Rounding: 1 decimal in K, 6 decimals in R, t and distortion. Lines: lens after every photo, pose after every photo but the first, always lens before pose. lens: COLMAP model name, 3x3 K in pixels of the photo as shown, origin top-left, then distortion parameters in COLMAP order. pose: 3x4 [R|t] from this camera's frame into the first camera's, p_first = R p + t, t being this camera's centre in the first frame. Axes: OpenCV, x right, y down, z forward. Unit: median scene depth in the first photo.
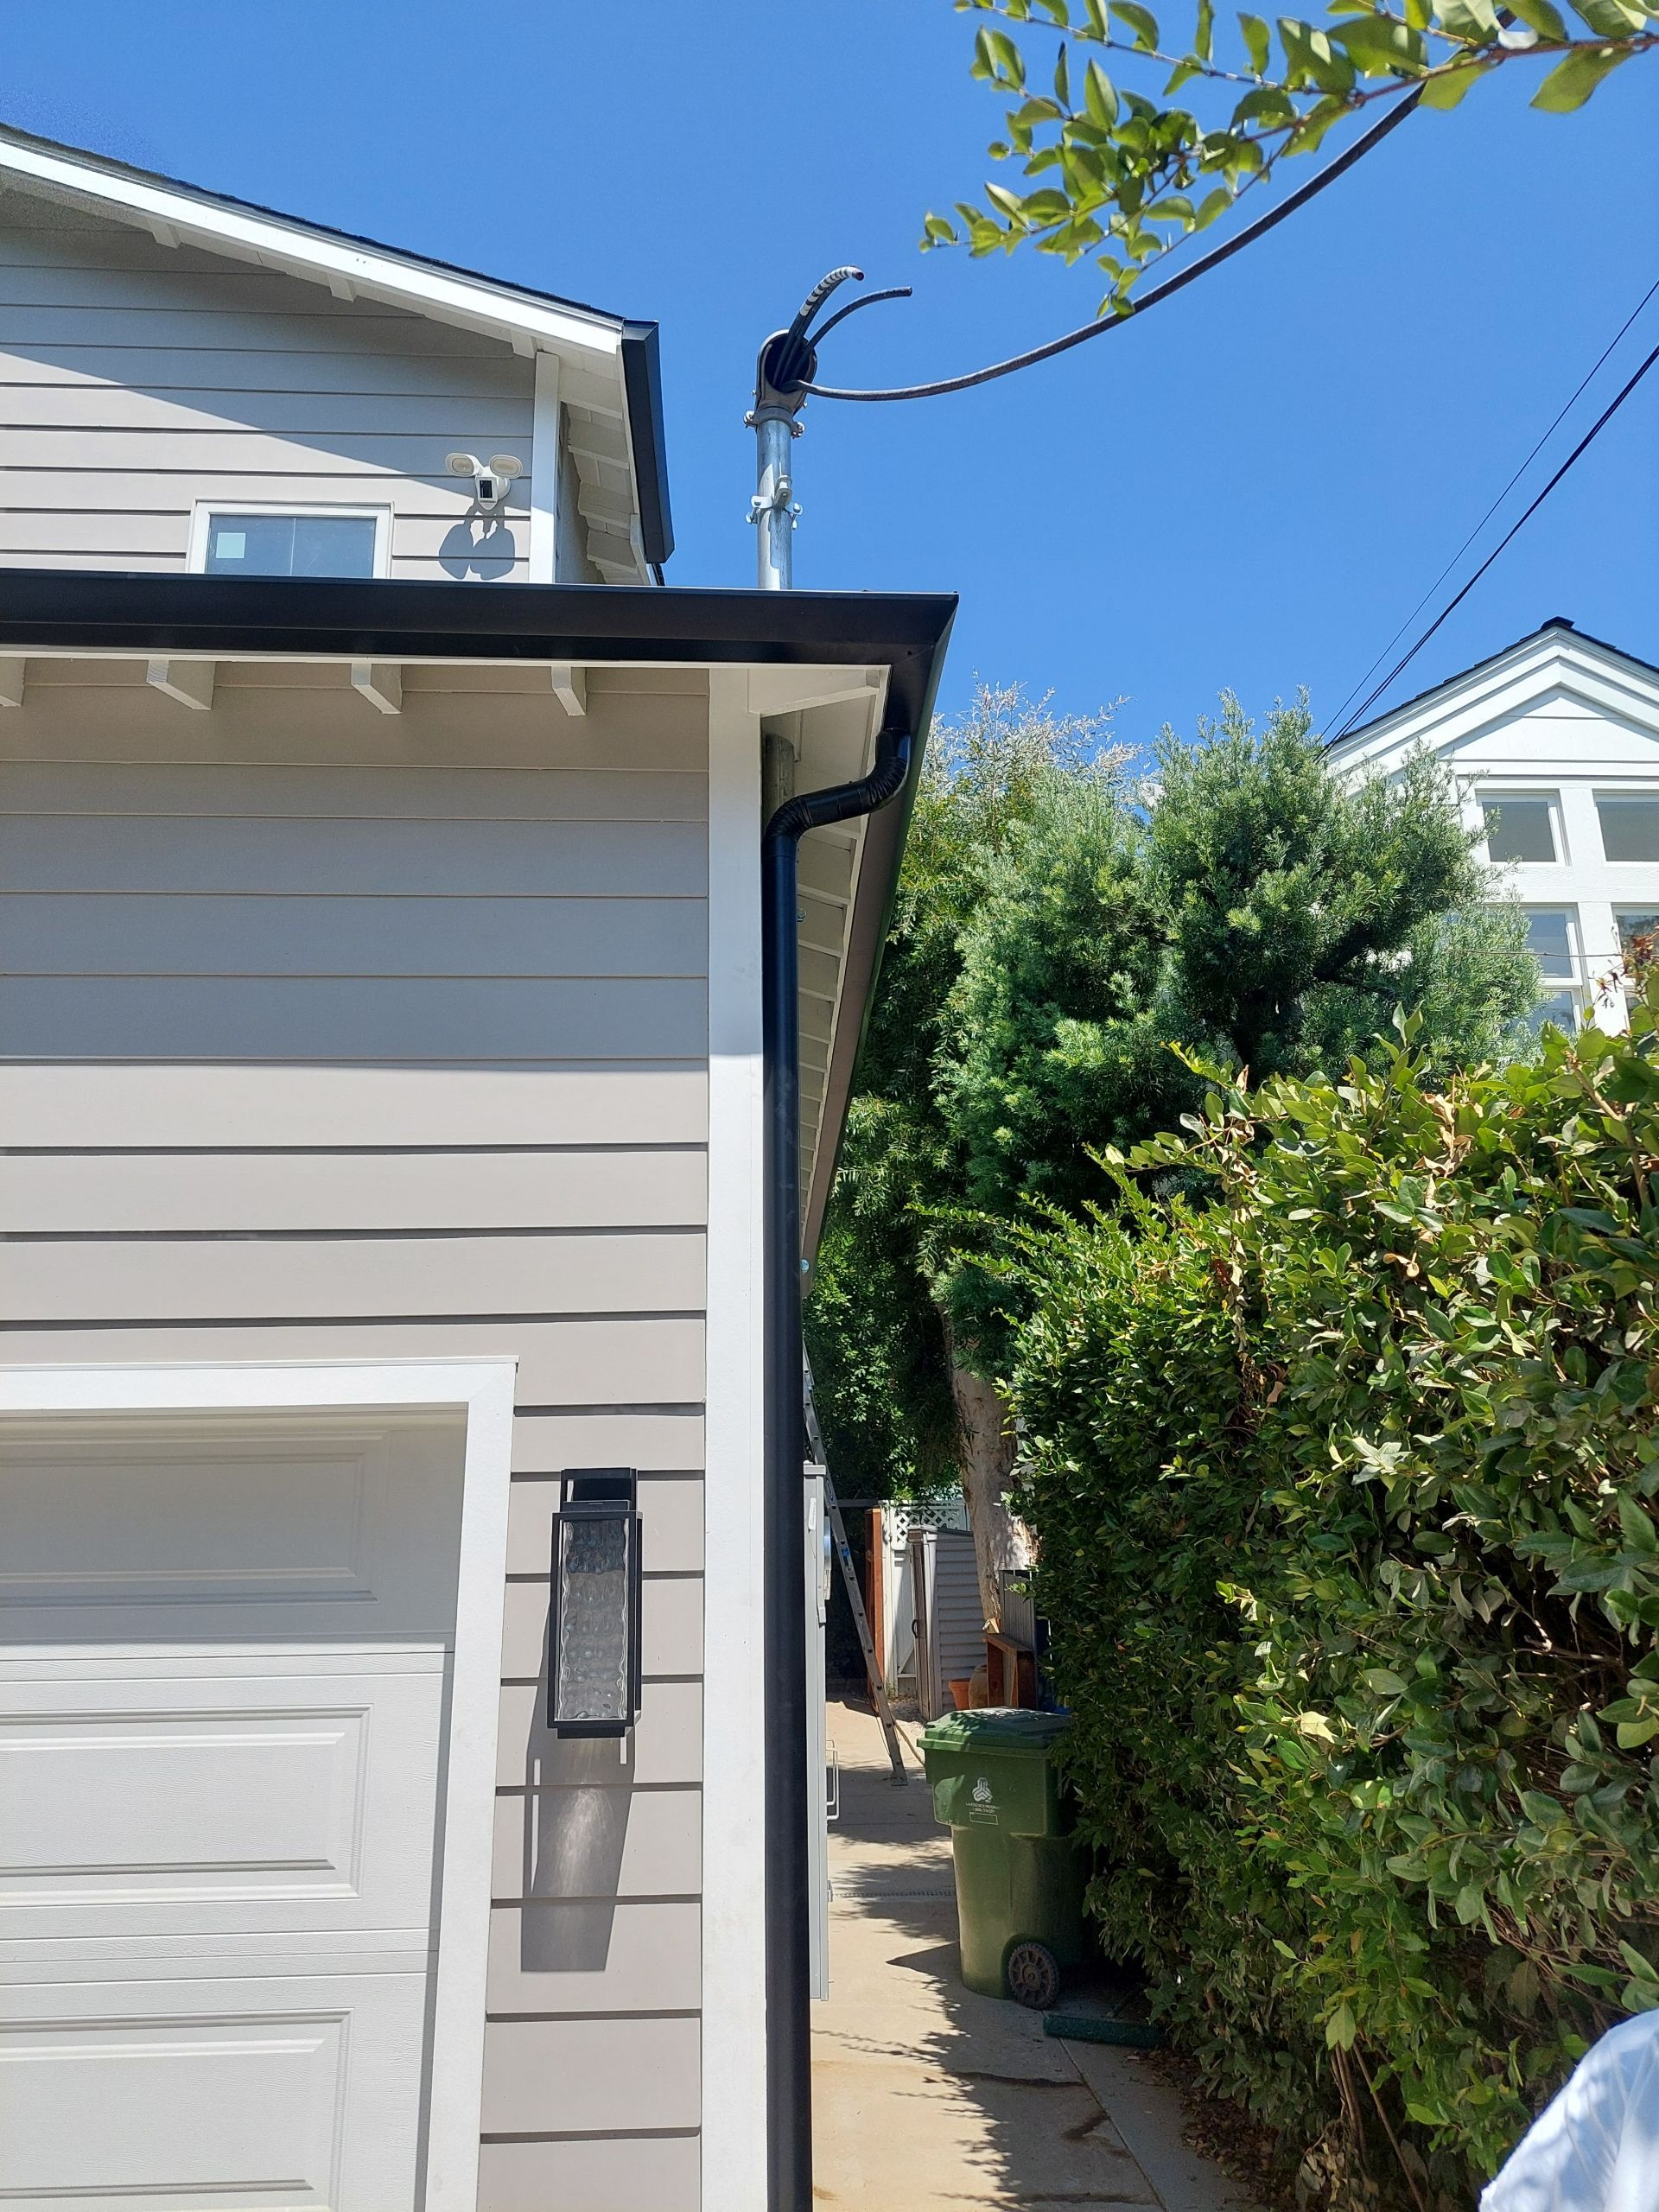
lens RADIAL K [[1590.3, 0, 834.5], [0, 1590.3, 1170.7], [0, 0, 1]] dist [0.053832, -0.051363]
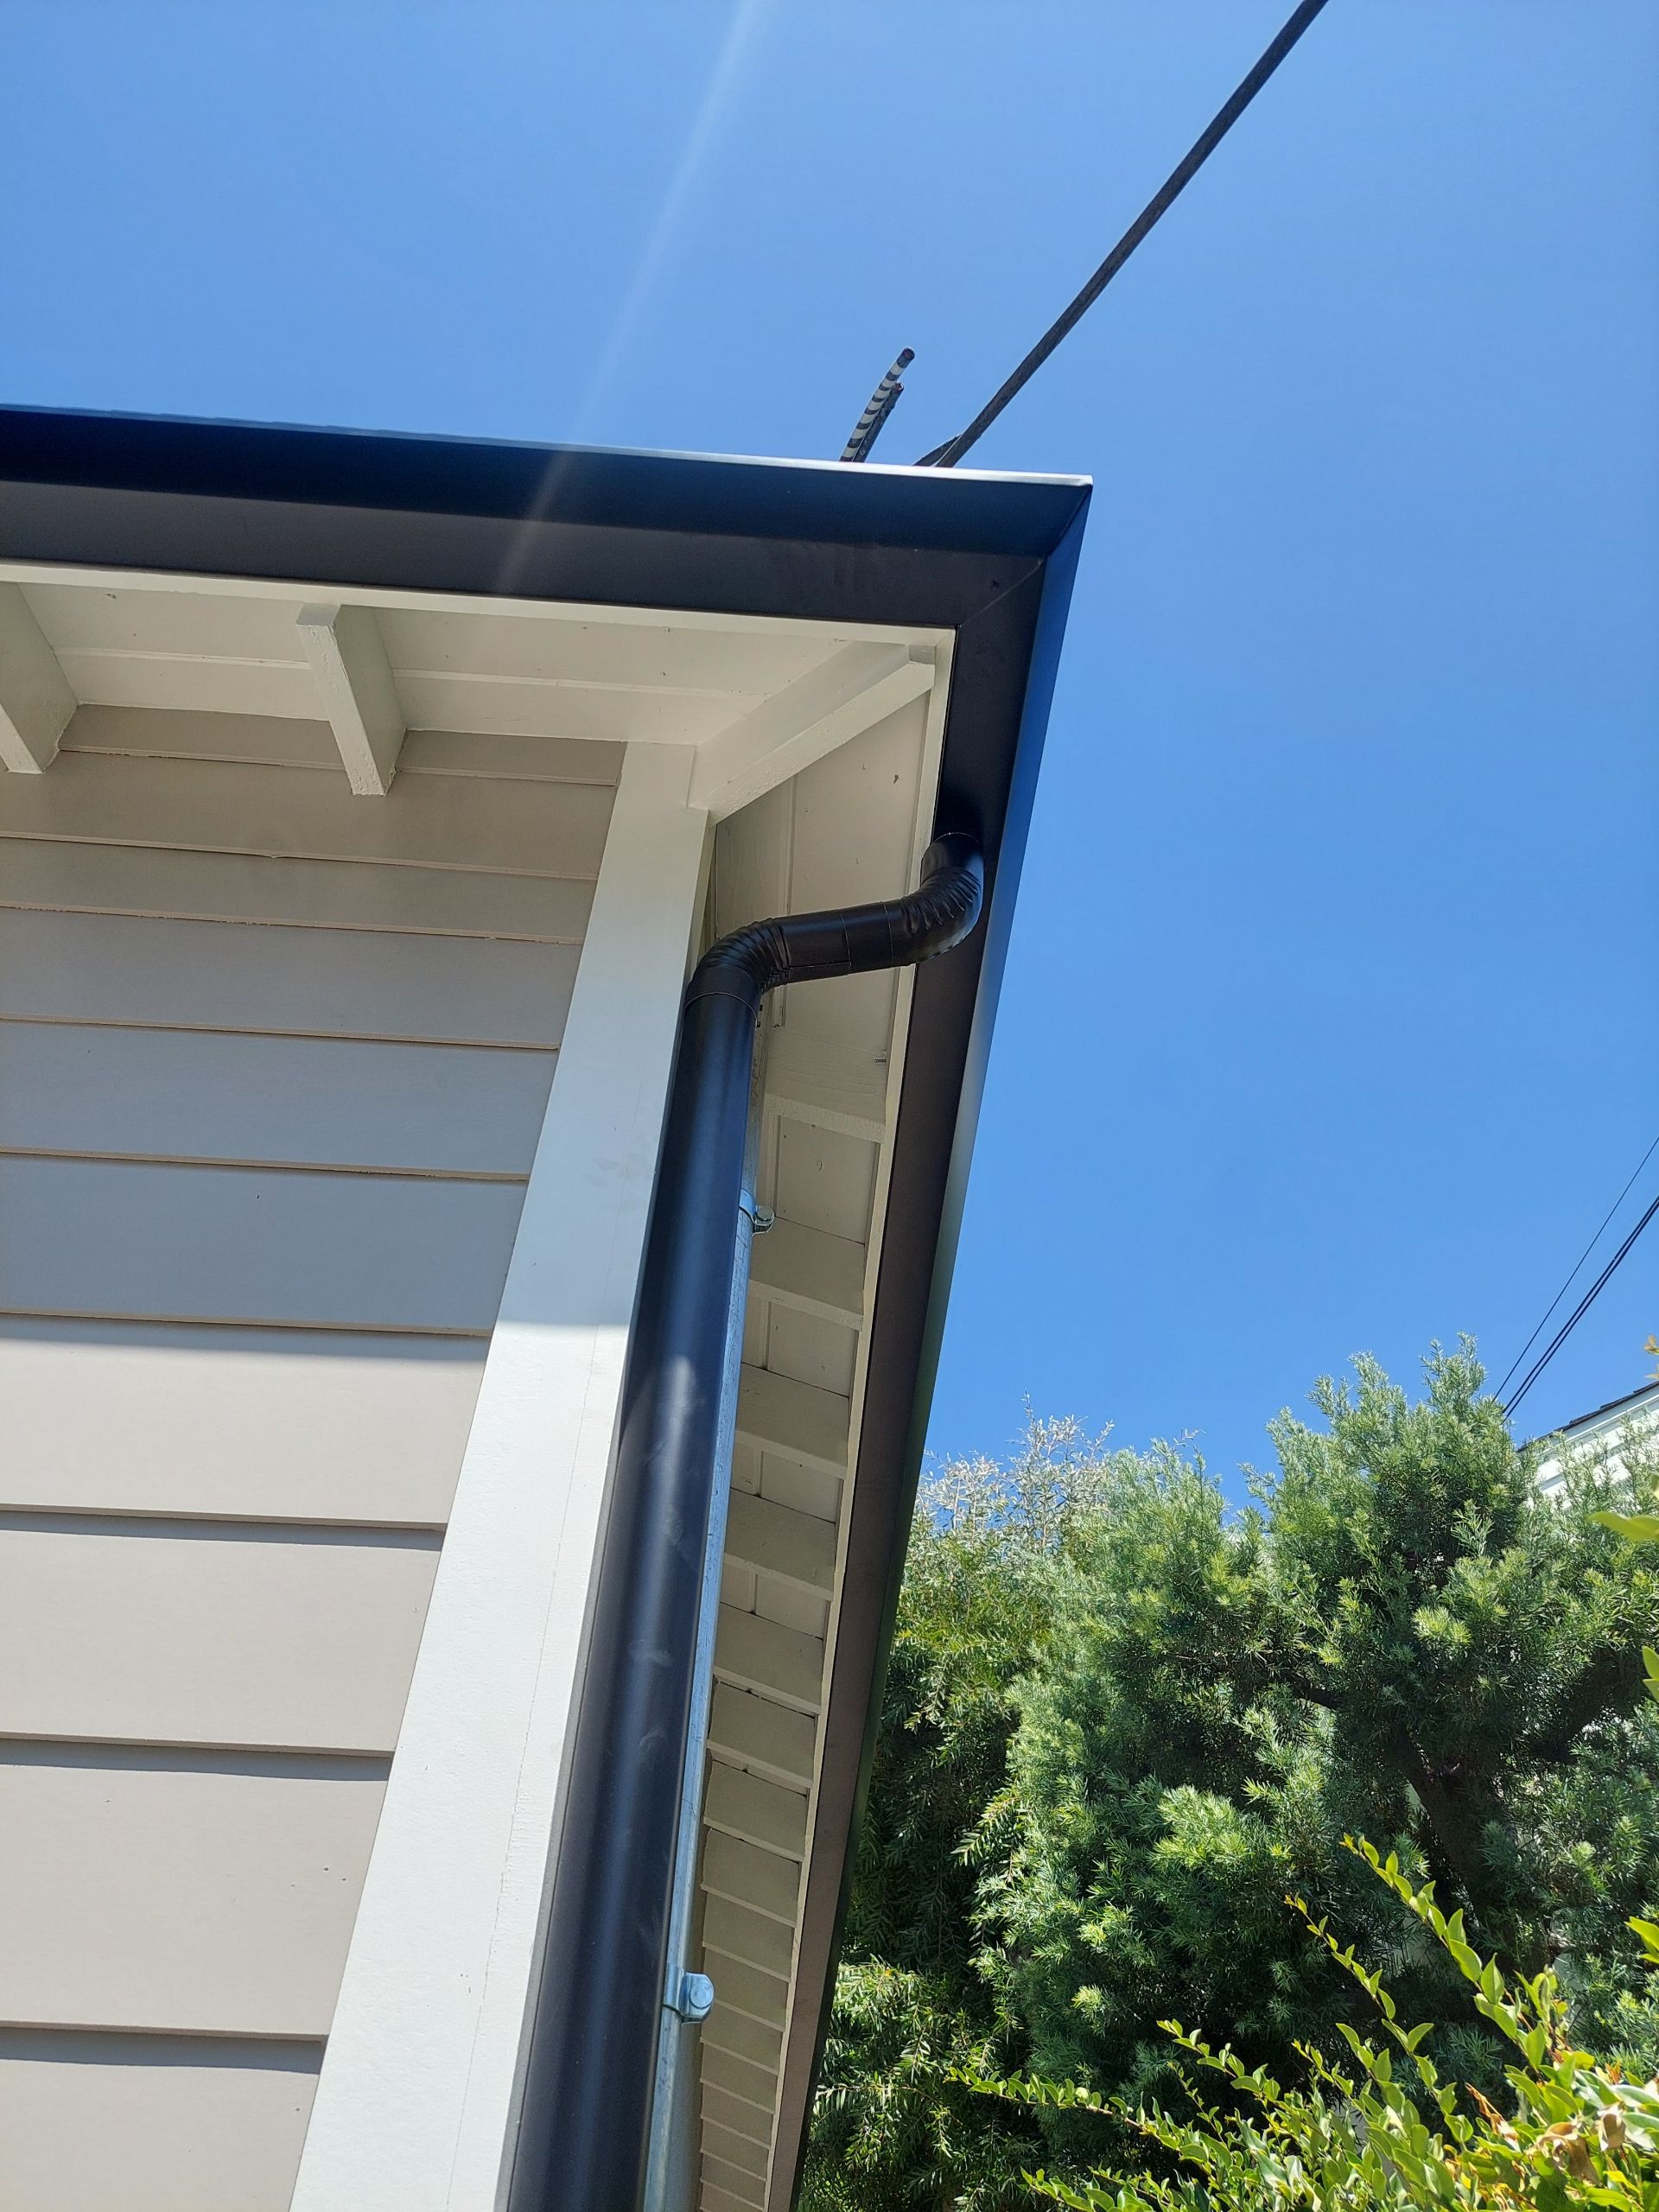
lens RADIAL K [[1667.6, 0, 829.5], [0, 1667.6, 1106.0], [0, 0, 1]] dist [0.060540, -0.001152]
pose [[0.998791, 0.042781, -0.024210, 0.005533], [-0.049115, 0.848221, -0.527361, 0.043987], [-0.002026, 0.527912, 0.849297, 0.263332]]
